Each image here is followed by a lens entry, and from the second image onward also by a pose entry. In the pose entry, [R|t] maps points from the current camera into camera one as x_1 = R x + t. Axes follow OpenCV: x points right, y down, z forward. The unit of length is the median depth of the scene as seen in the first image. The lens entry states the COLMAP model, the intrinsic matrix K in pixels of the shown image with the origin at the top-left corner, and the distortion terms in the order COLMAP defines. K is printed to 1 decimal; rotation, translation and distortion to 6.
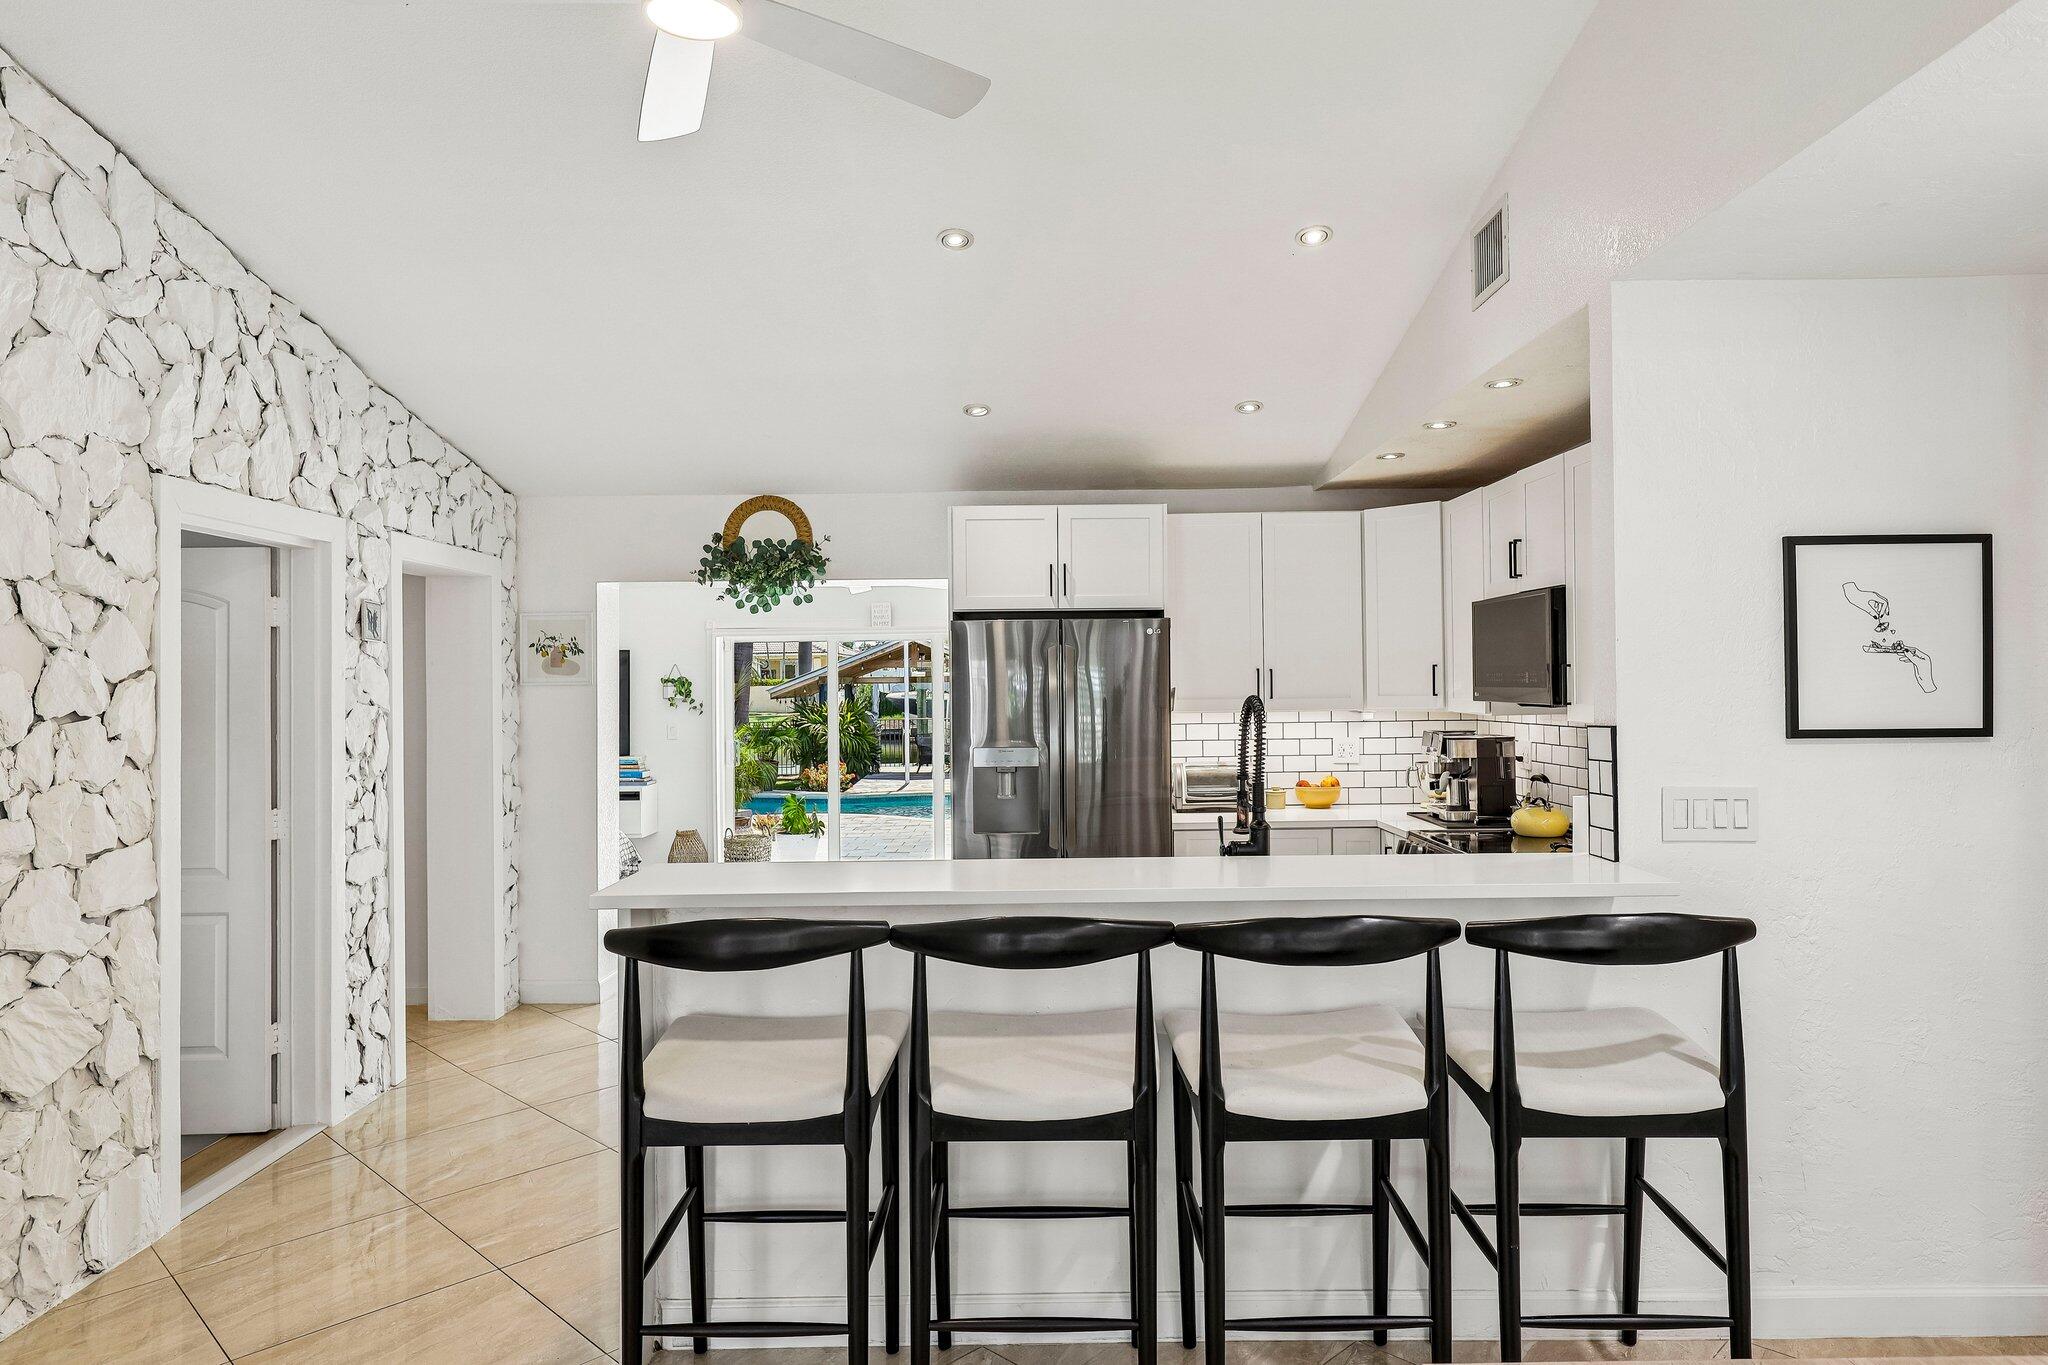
lens RADIAL K [[1255.4, 0, 1024.1], [0, 1255.4, 690.3], [0, 0, 1]] dist [-0.015540, 0.002419]
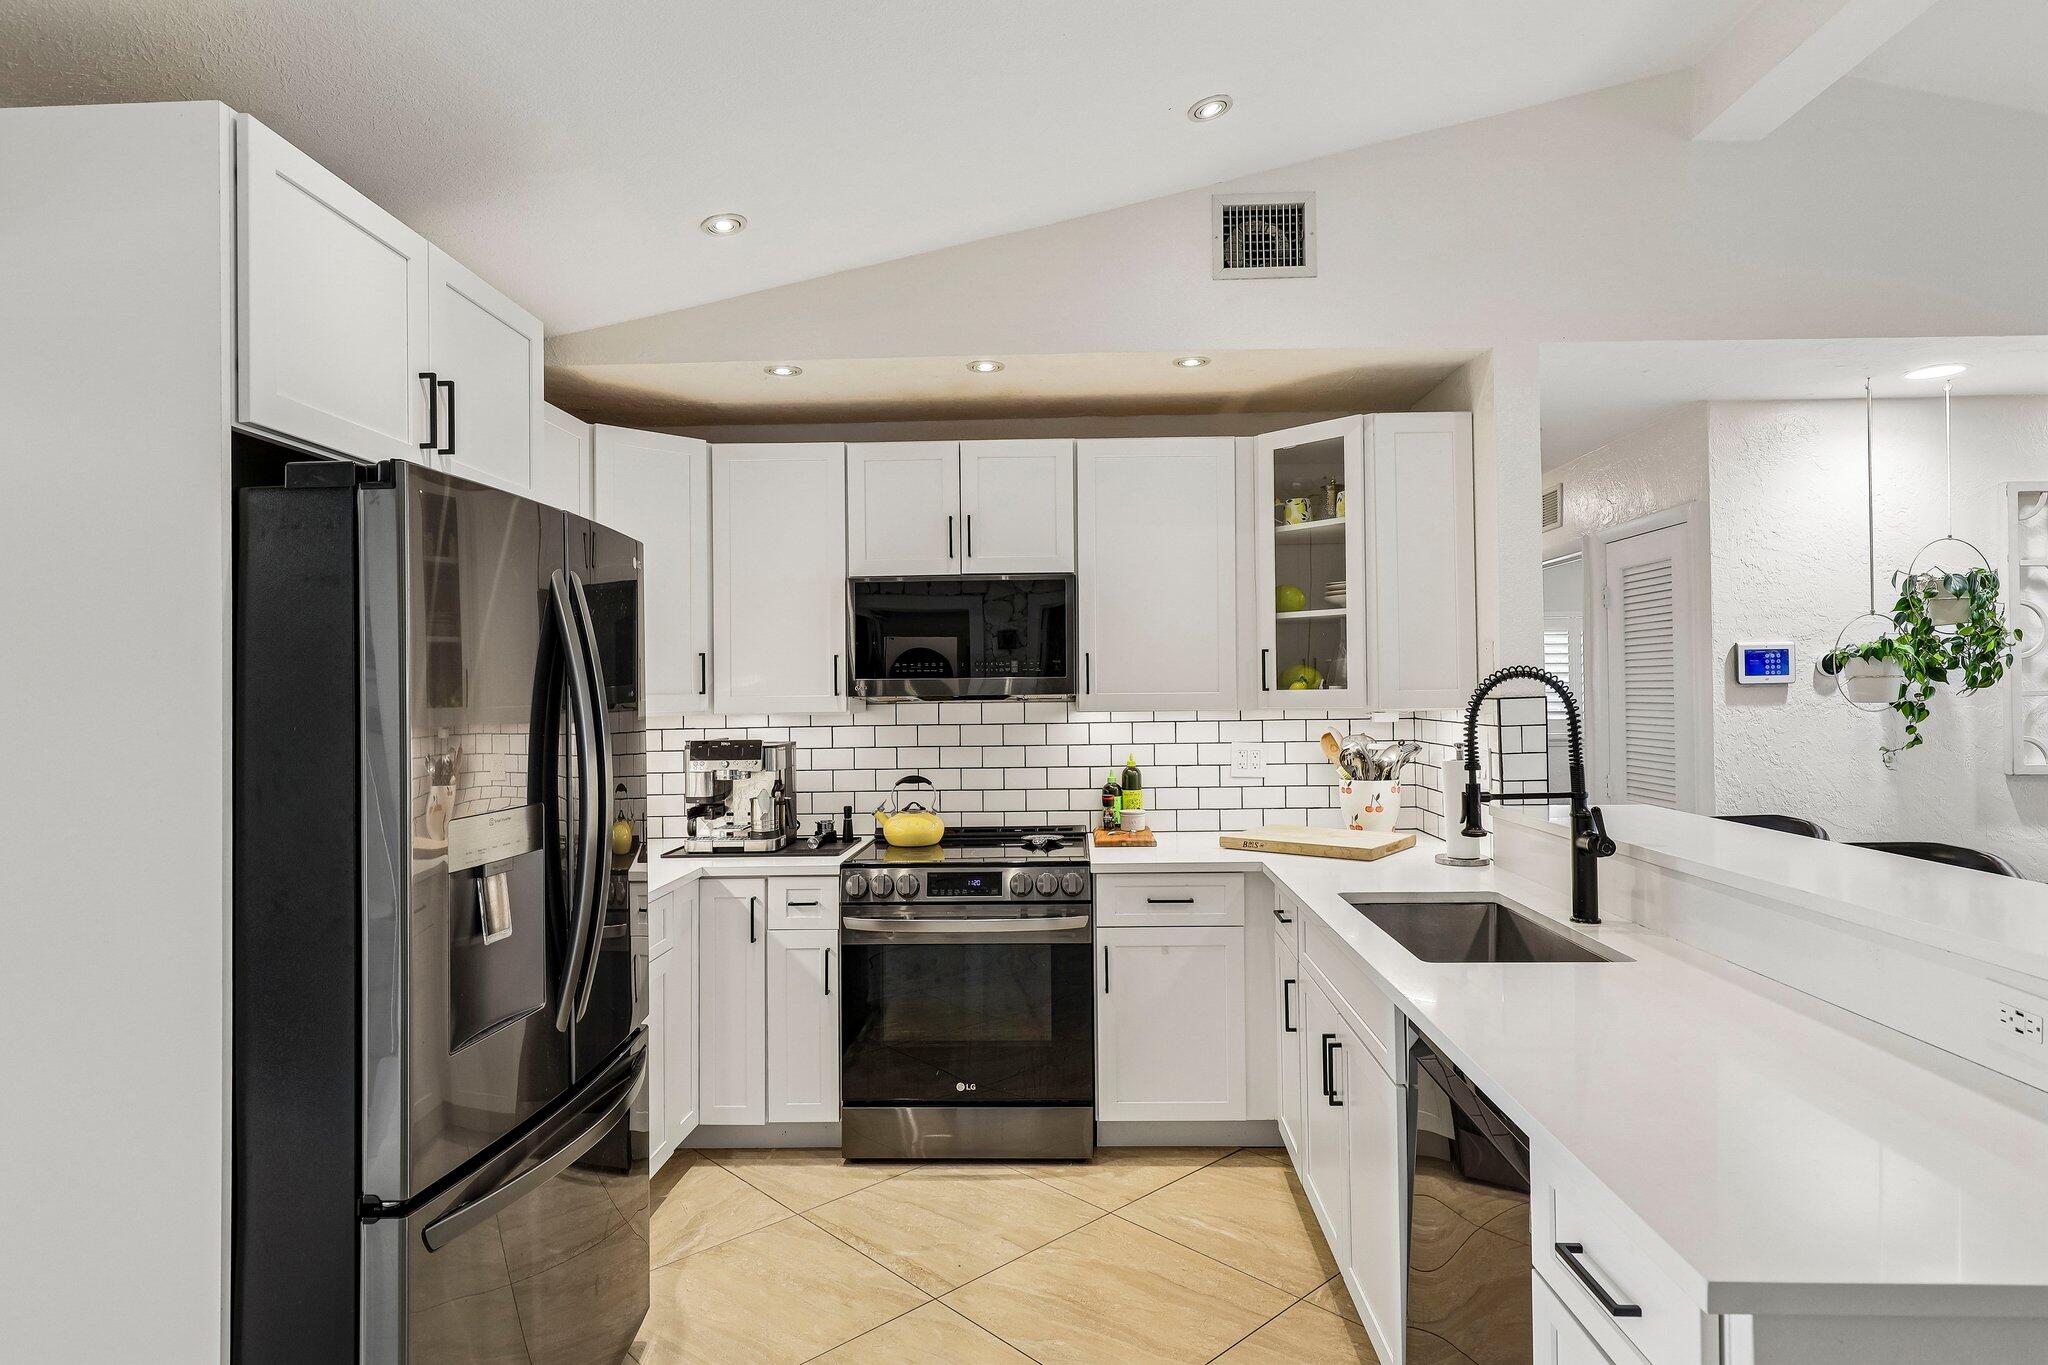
lens RADIAL K [[1108.7, 0, 1033.5], [0, 1108.7, 683.1], [0, 0, 1]] dist [0.000329, -0.001887]
pose [[0.021710, 0.019138, 0.999581, -0.400654], [0.018966, 0.999629, -0.019551, 0.017004], [-0.999584, 0.019382, 0.021339, 0.923200]]
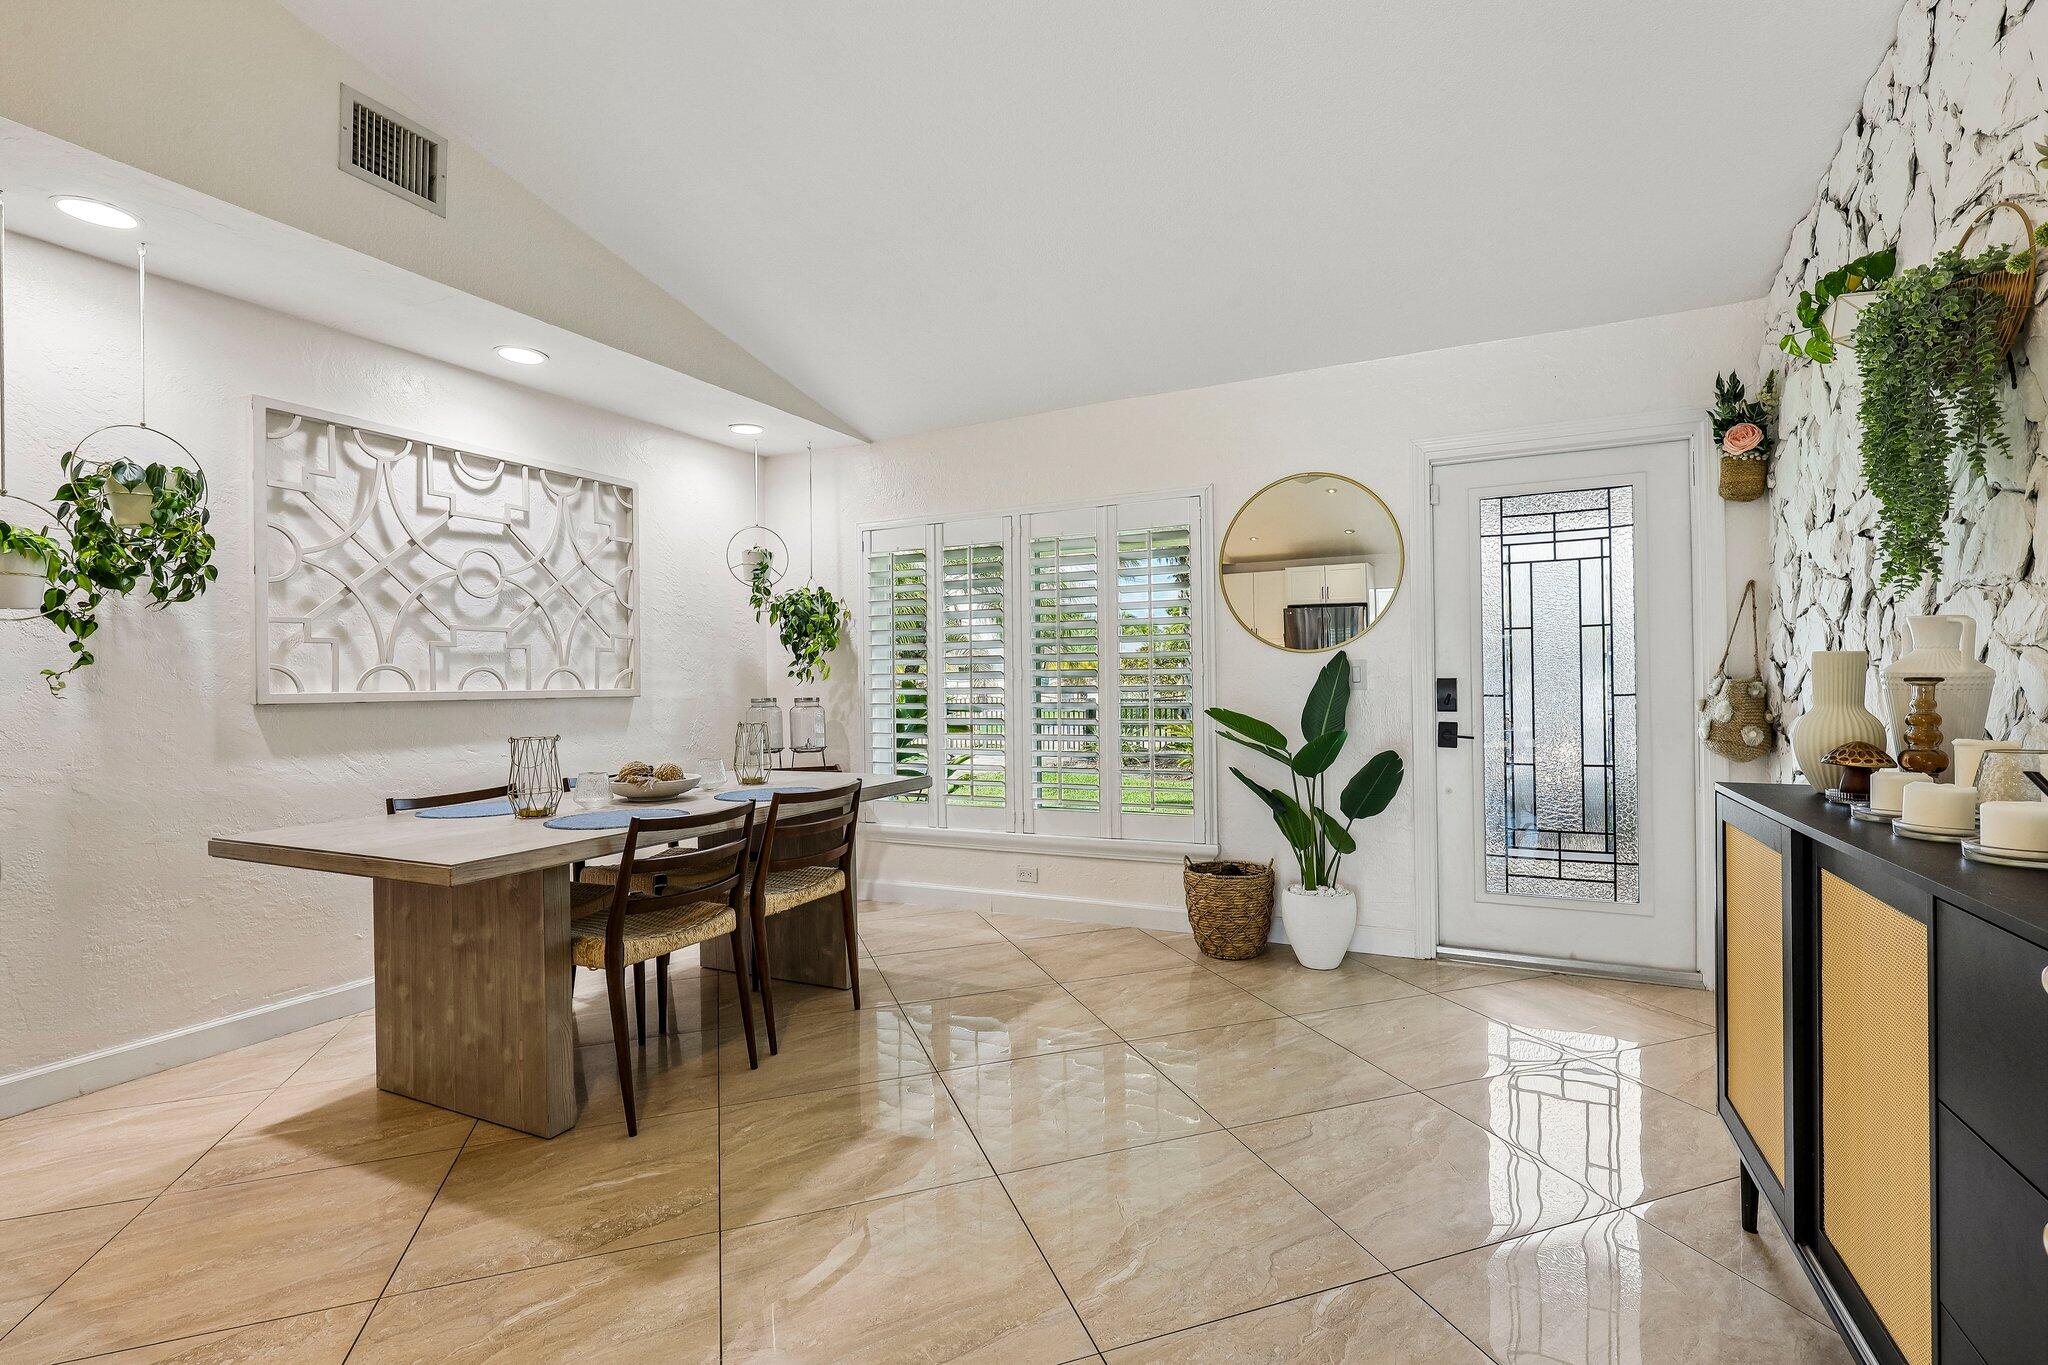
lens RADIAL K [[924.7, 0, 1041.4], [0, 924.7, 684.5], [0, 0, 1]] dist [-0.002329, -0.000700]
pose [[-0.905589, 0.022824, 0.423543, -0.334423], [0.027529, 0.999609, 0.004994, 0.080694], [-0.423263, 0.016182, -0.905862, 0.568434]]
